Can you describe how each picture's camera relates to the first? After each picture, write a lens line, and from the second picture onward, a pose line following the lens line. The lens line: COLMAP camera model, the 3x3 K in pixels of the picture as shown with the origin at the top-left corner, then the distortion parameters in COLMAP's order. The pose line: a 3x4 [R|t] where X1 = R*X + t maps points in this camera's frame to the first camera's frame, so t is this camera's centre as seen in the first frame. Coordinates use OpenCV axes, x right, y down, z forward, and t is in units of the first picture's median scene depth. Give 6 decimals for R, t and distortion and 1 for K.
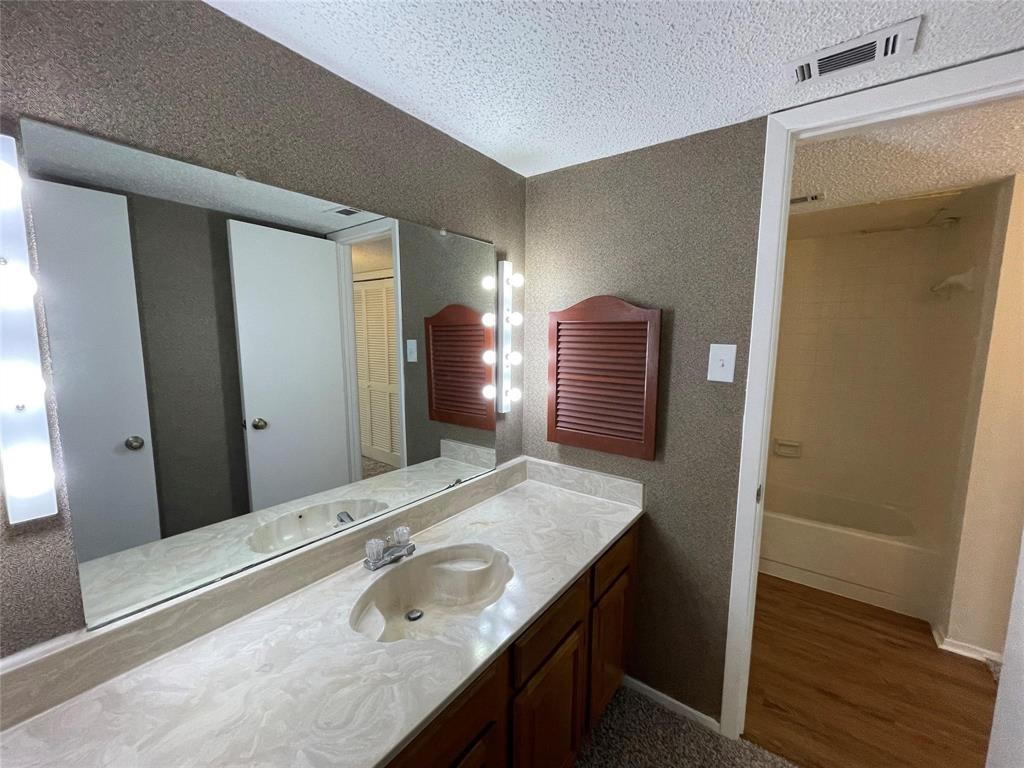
lens RADIAL K [[413.2, 0, 512.0], [0, 413.2, 384.0], [0, 0, 1]] dist [-0.001592, -0.000119]
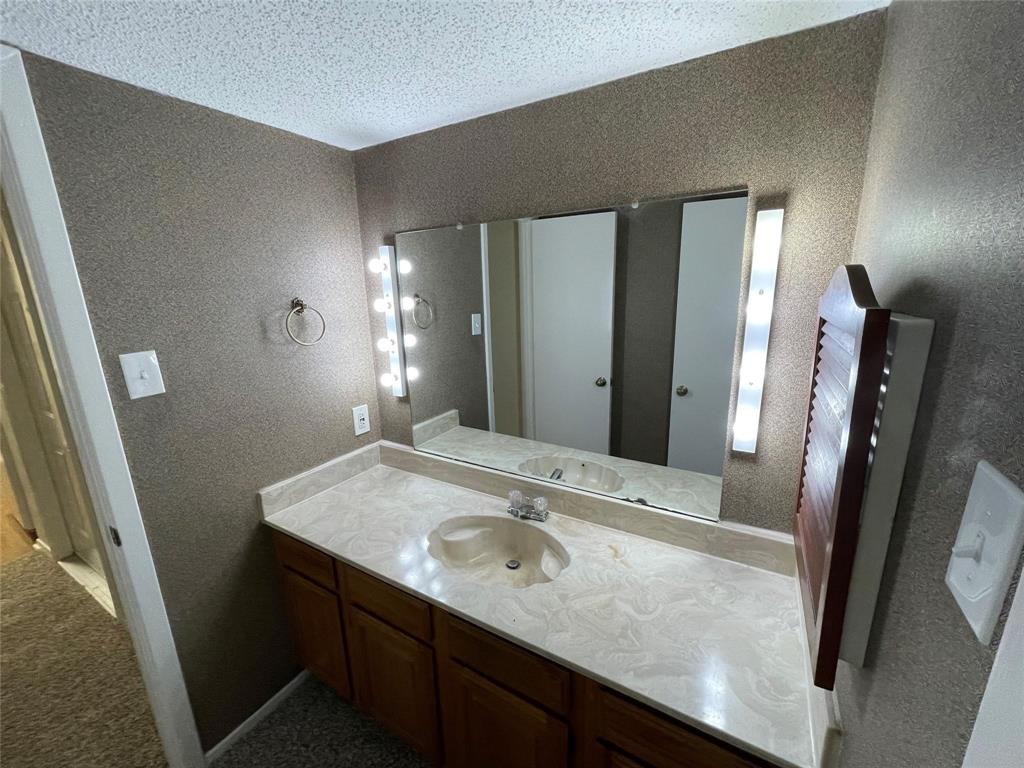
lens RADIAL K [[413.2, 0, 512.0], [0, 413.2, 384.0], [0, 0, 1]] dist [-0.001592, -0.000119]
pose [[0.108128, 0.210496, -0.971597, 0.756756], [-0.095684, 0.974993, 0.200583, -0.177310], [0.989522, 0.071278, 0.125565, 0.750524]]
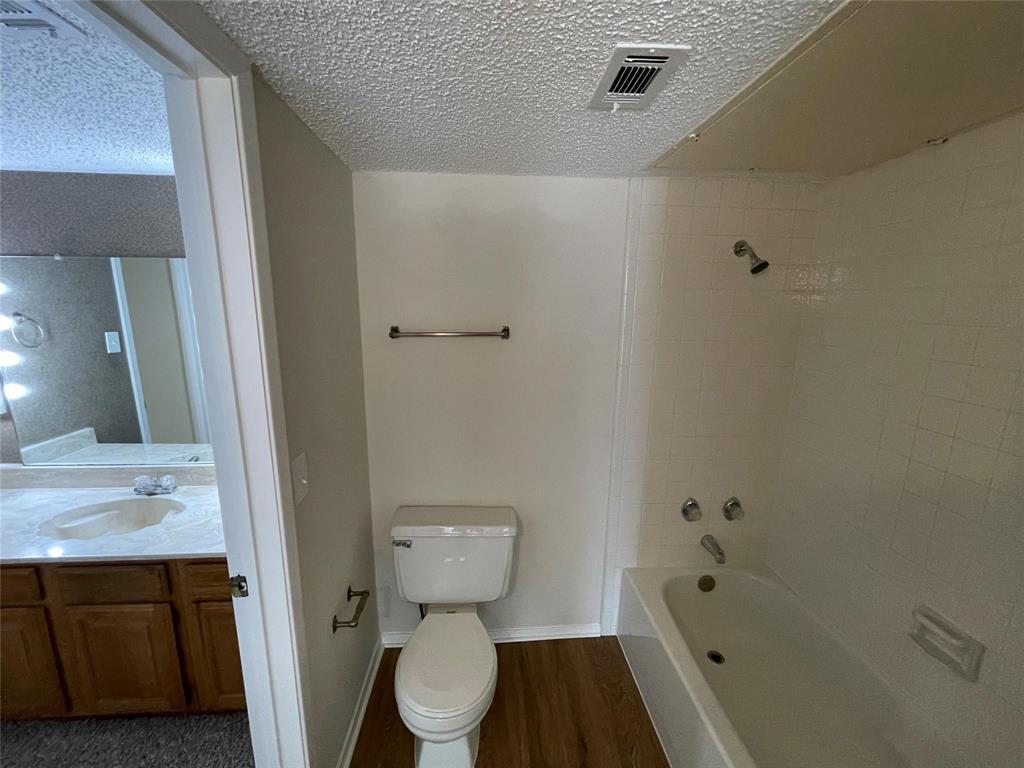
lens RADIAL K [[413.2, 0, 512.0], [0, 413.2, 384.0], [0, 0, 1]] dist [-0.001592, -0.000119]
pose [[0.650414, 0.139407, -0.746677, 1.535274], [-0.093351, 0.990232, 0.103564, -0.230108], [0.753821, 0.002343, 0.657075, 0.952804]]
